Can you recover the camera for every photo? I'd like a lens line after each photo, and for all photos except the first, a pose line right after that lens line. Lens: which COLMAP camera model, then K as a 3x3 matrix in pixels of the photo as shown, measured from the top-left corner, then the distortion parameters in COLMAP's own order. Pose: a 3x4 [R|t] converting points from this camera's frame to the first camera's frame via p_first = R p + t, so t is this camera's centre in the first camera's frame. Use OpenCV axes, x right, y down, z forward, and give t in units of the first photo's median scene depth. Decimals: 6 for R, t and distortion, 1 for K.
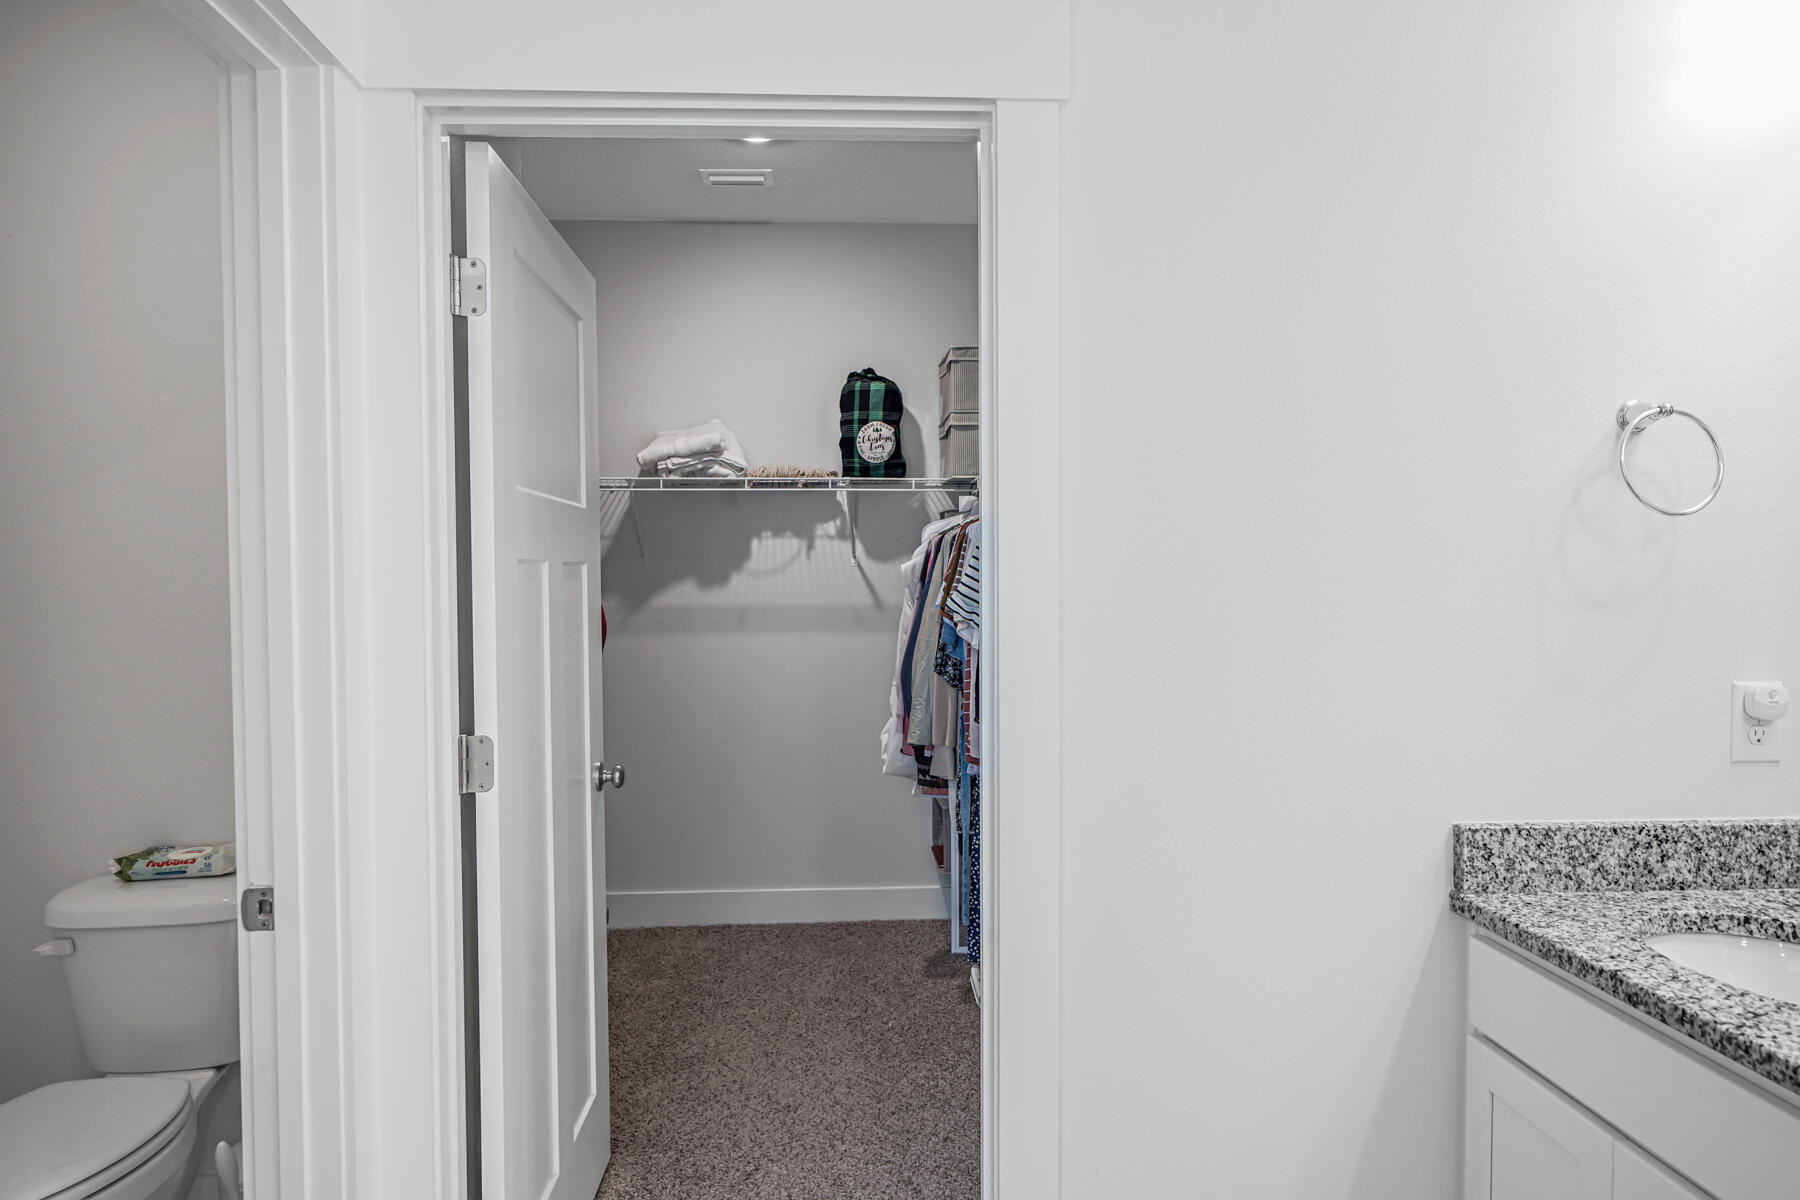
lens RADIAL K [[1088.2, 0, 896.8], [0, 1088.2, 608.0], [0, 0, 1]] dist [0.000459, 0.000150]
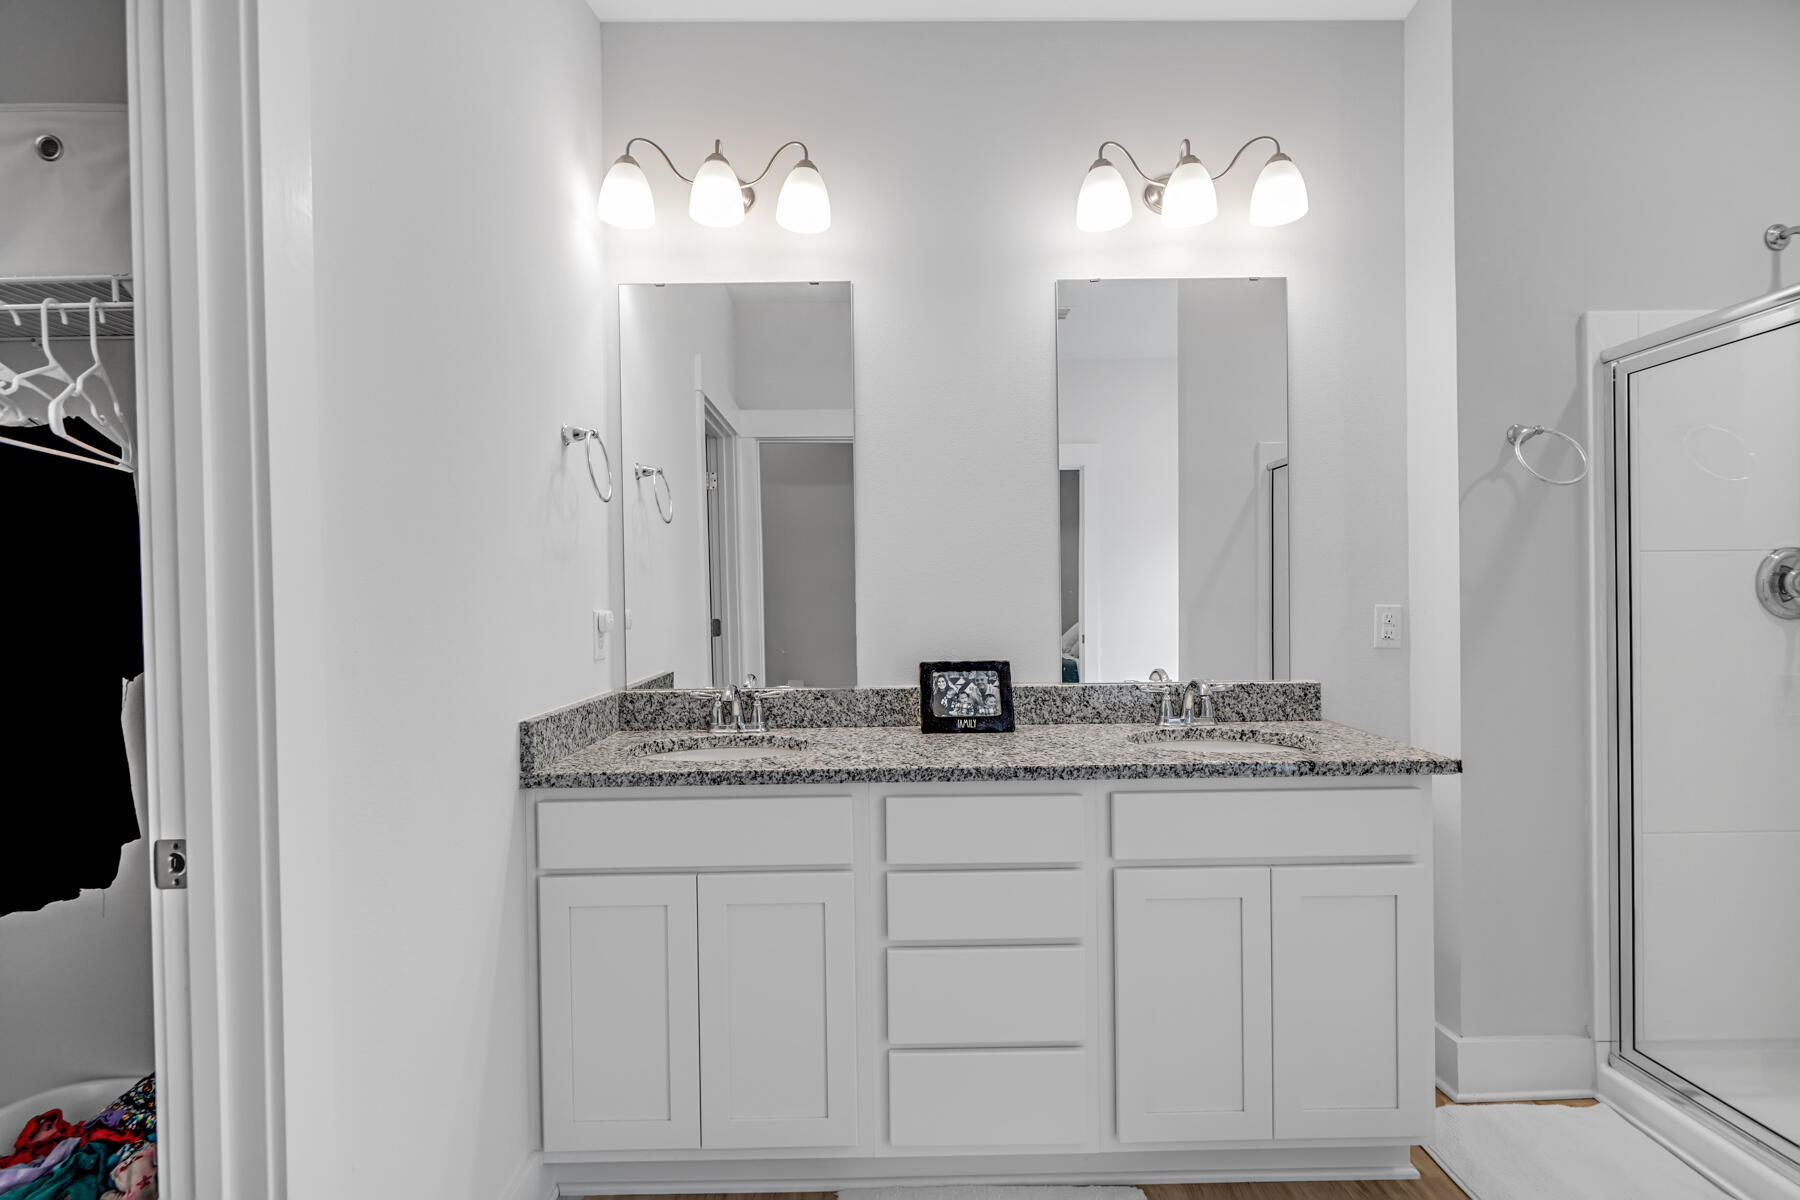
lens RADIAL K [[844.6, 0, 903.7], [0, 844.6, 605.6], [0, 0, 1]] dist [-0.002664, -0.000359]
pose [[0.036603, -0.007733, 0.999300, -0.478232], [0.033915, 0.999404, 0.006492, 0.069750], [-0.998754, 0.033653, 0.036843, 0.507160]]
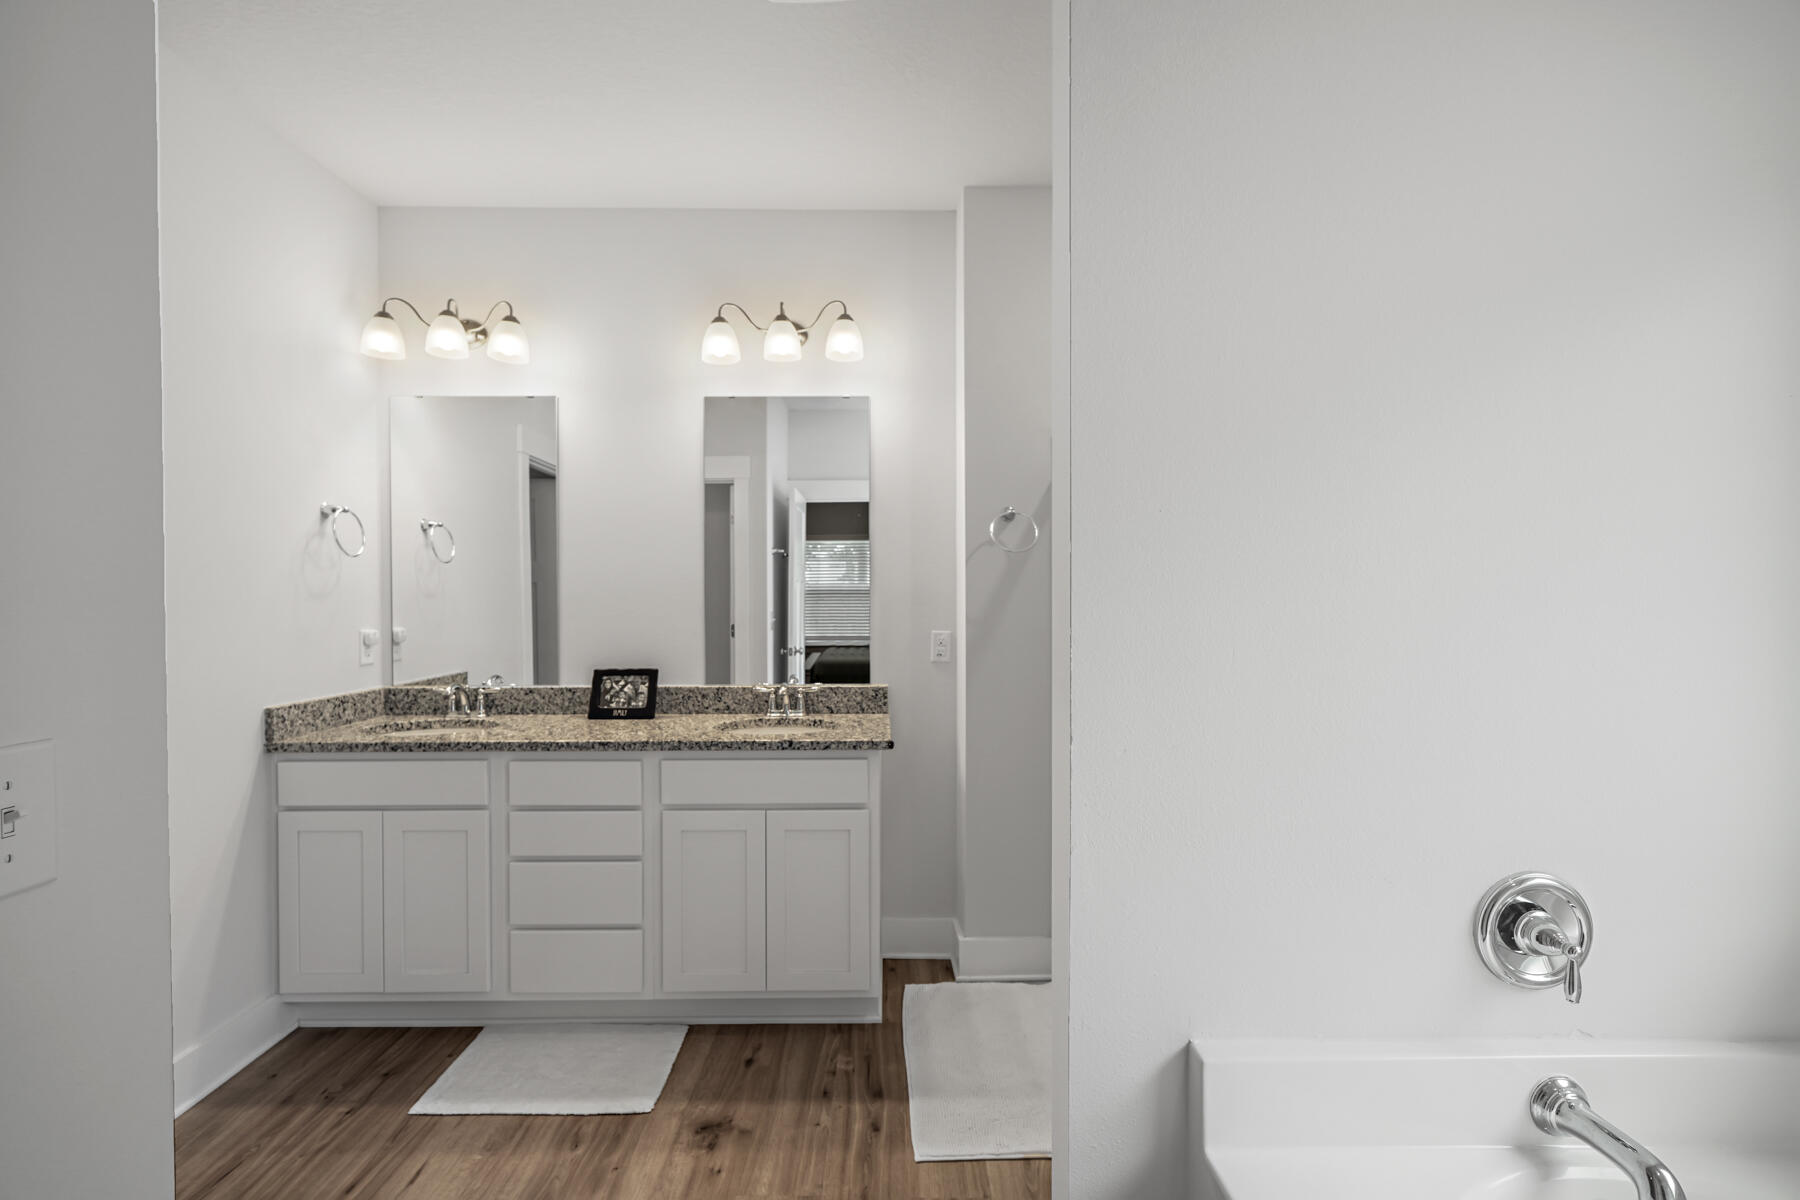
lens RADIAL K [[774.3, 0, 882.3], [0, 774.3, 608.0], [0, 0, 1]] dist [0.002067, 0.000048]
pose [[0.039953, -0.013181, 0.999115, -0.842125], [0.023124, 0.999657, 0.012263, 0.026426], [-0.998934, 0.022613, 0.040244, -0.171096]]
